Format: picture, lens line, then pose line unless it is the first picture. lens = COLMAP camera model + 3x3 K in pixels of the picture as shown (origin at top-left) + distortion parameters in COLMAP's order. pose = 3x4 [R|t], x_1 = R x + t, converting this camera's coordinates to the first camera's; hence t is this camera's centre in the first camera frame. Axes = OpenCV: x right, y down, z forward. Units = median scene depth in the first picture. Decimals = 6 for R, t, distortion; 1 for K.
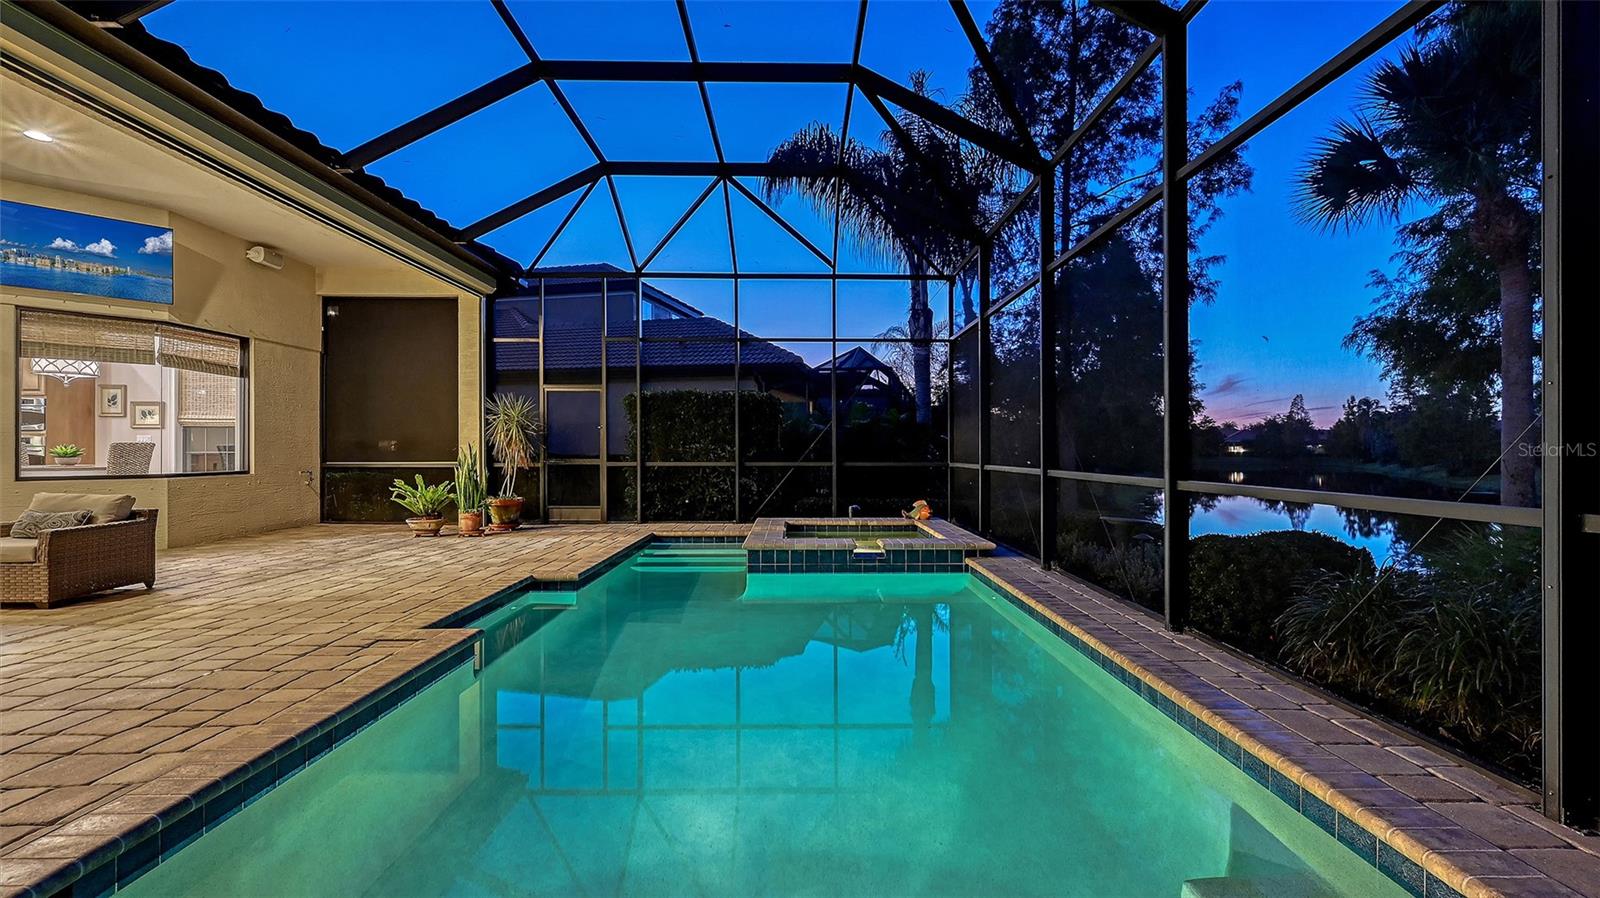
lens RADIAL K [[658.9, 0, 795.0], [0, 658.9, 446.6], [0, 0, 1]] dist [0.000548, 0.000076]
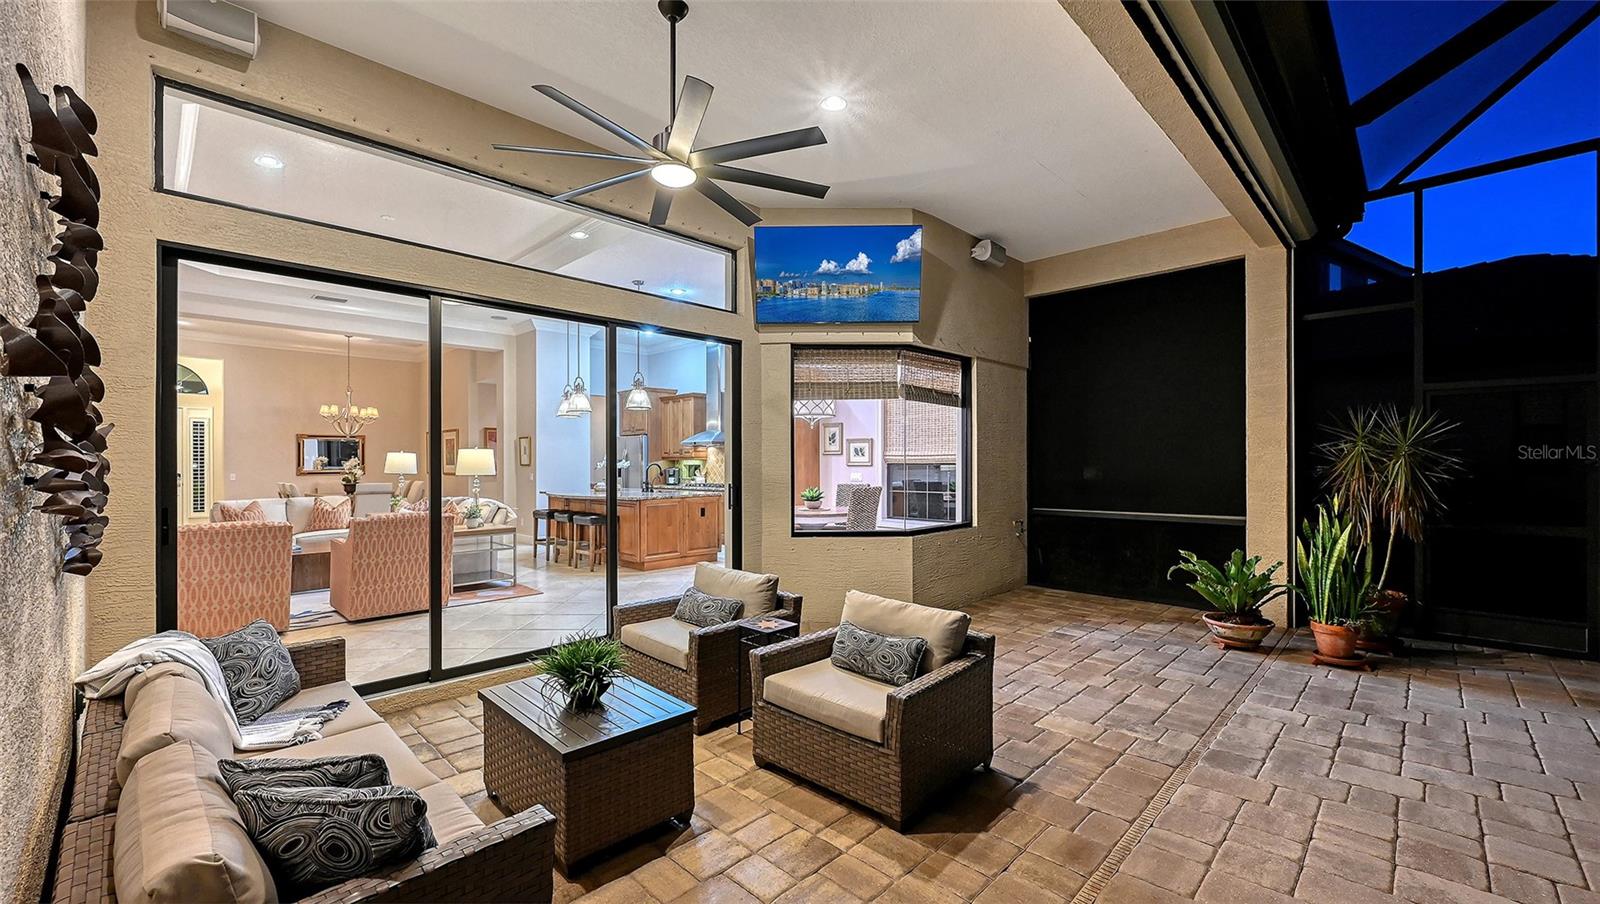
lens RADIAL K [[653.9, 0, 793.2], [0, 653.9, 451.1], [0, 0, 1]] dist [0.010891, -0.000032]
pose [[0.707815, -0.018701, -0.706150, -0.421077], [0.013407, 0.999825, -0.013040, -0.043729], [0.706270, -0.000238, 0.707942, 0.282118]]
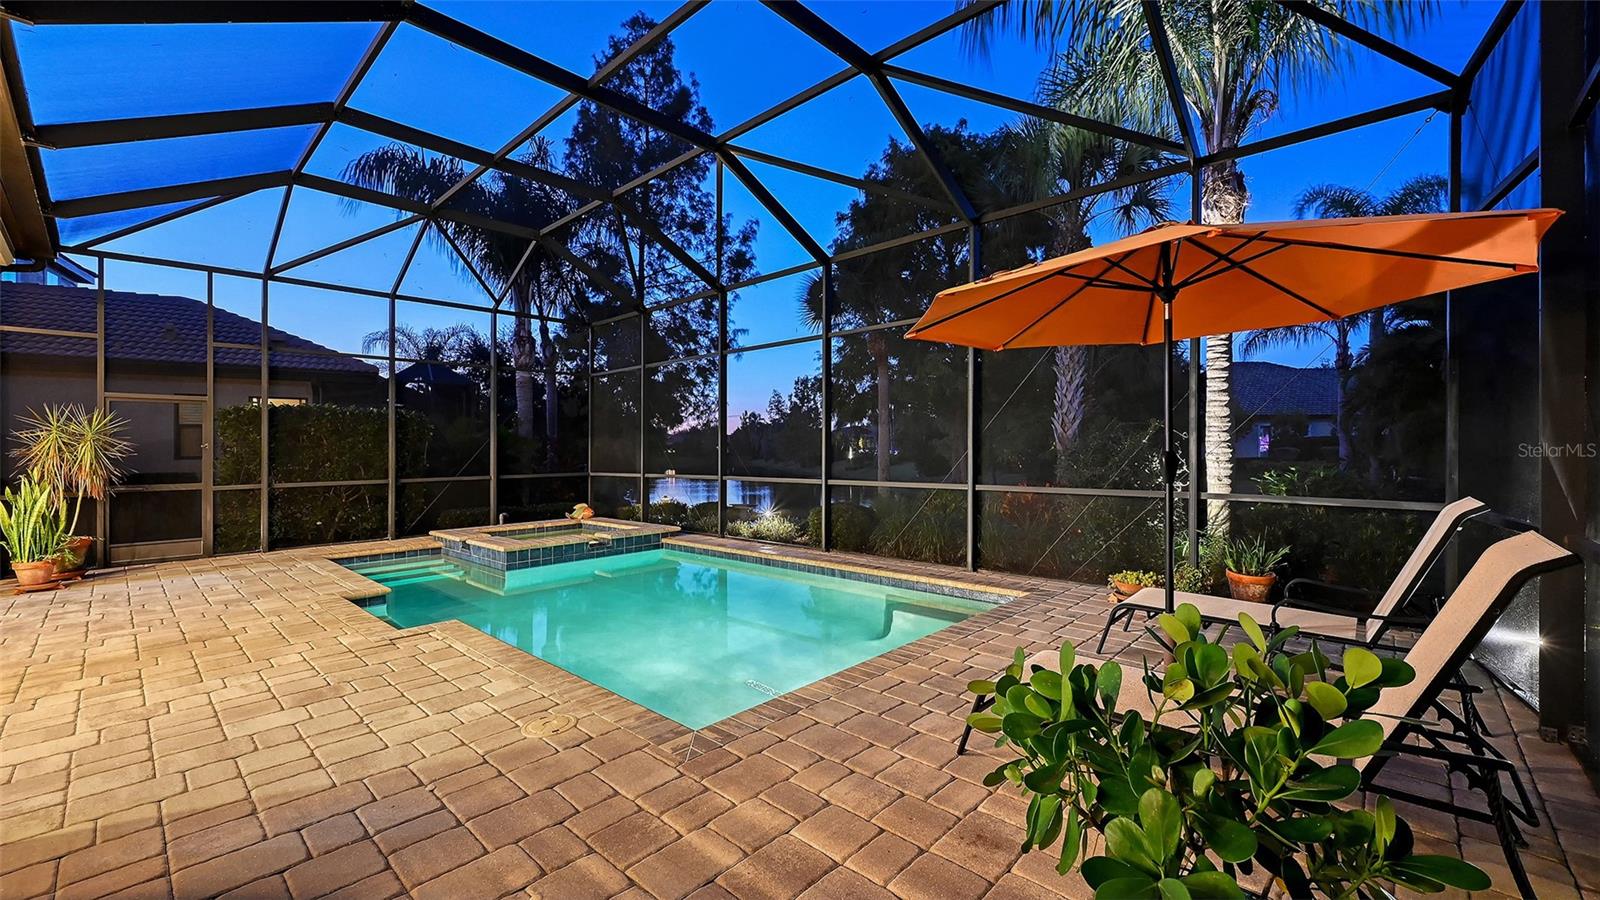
lens RADIAL K [[643.0, 0, 802.3], [0, 643.0, 458.3], [0, 0, 1]] dist [0.000094, -0.000108]
pose [[0.697207, -0.020020, 0.716591, -0.404864], [0.009750, 0.999782, 0.018445, -0.023298], [-0.716804, -0.005873, 0.697250, -0.156593]]
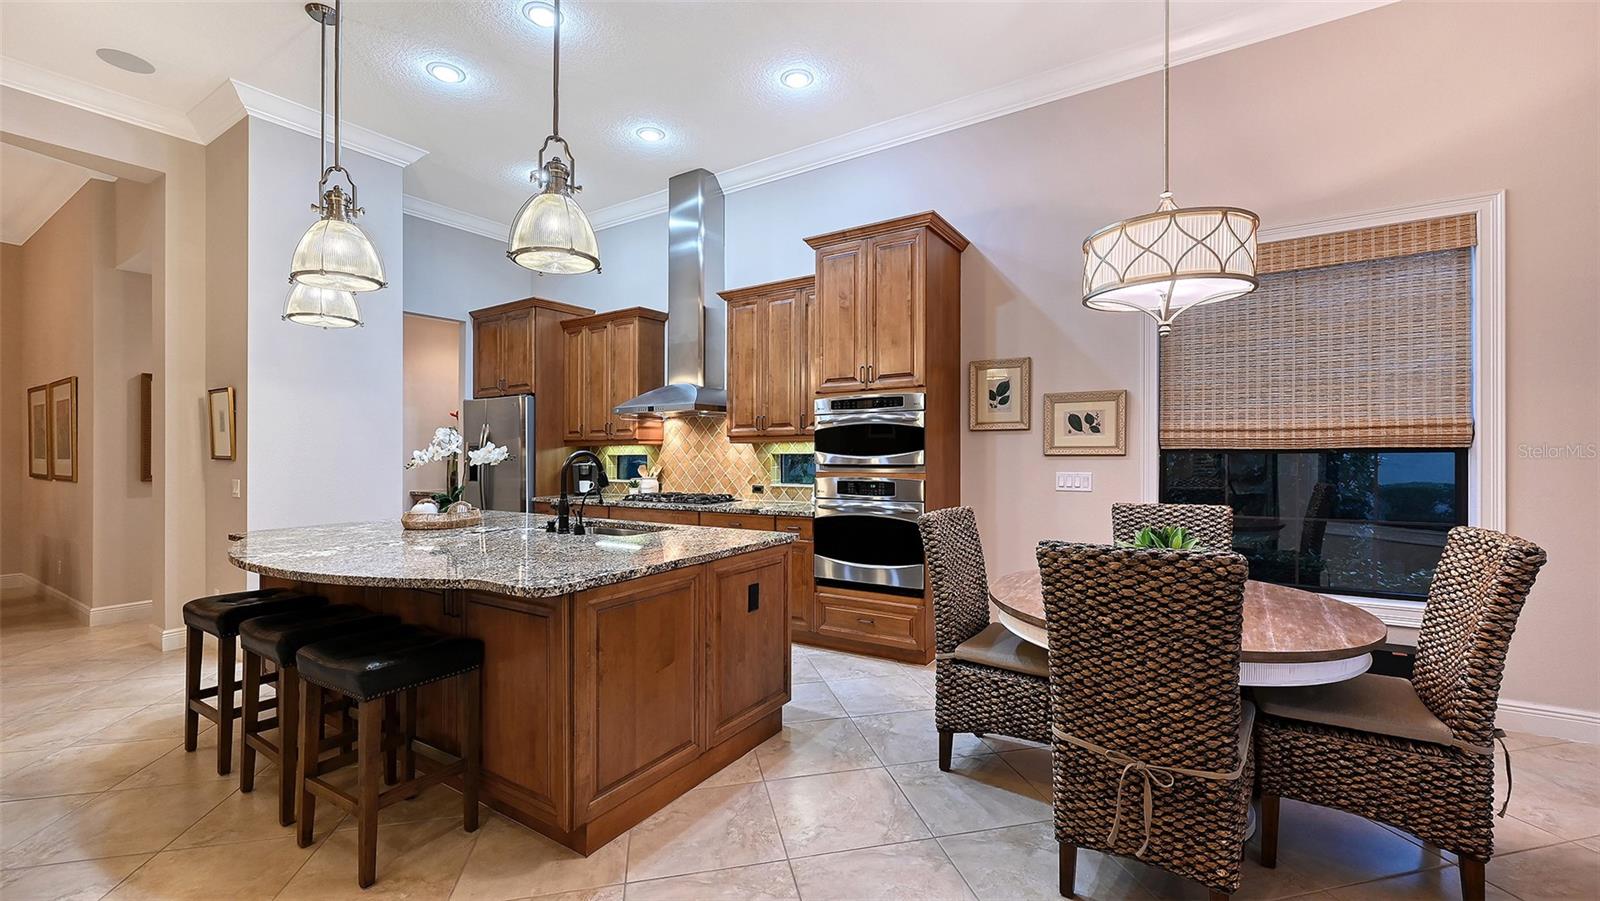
lens RADIAL K [[653.2, 0, 801.4], [0, 653.2, 438.7], [0, 0, 1]] dist [-0.000263, -0.000060]
pose [[0.841649, -0.020282, -0.539643, -1.035262], [0.015740, 0.999791, -0.013027, -0.041378], [0.539795, 0.002470, 0.841793, 0.631564]]
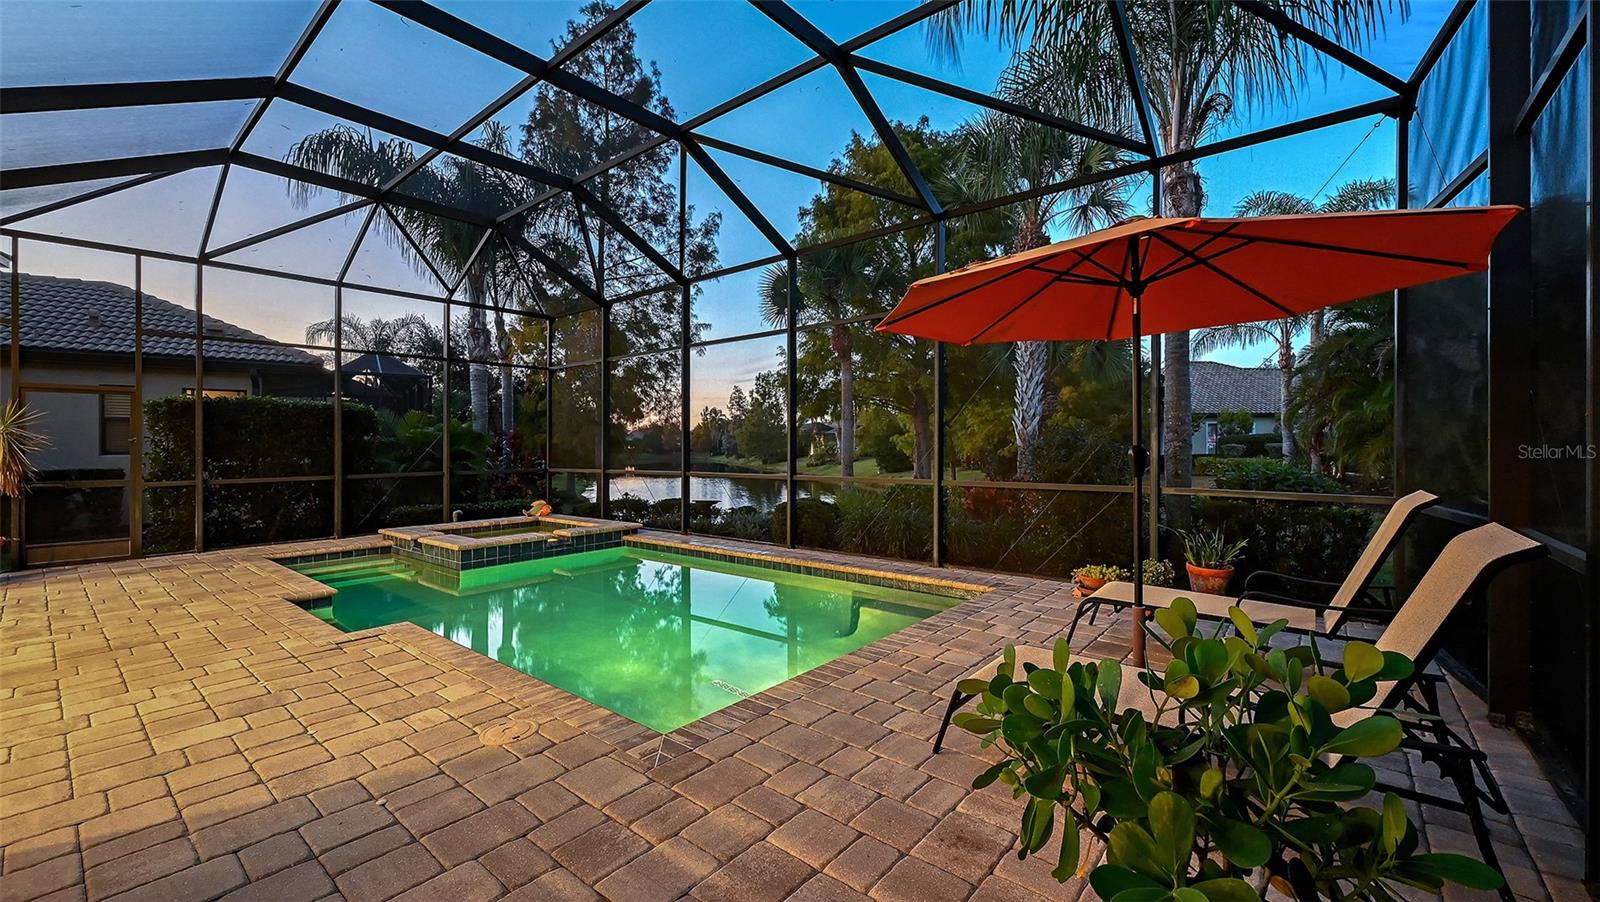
lens RADIAL K [[645.0, 0, 794.2], [0, 645.0, 455.4], [0, 0, 1]] dist [0.000307, 0.000122]
pose [[0.662281, -0.020643, 0.748971, -0.402960], [0.008644, 0.999764, 0.019912, -0.021689], [-0.749206, -0.006714, 0.662303, -0.146590]]
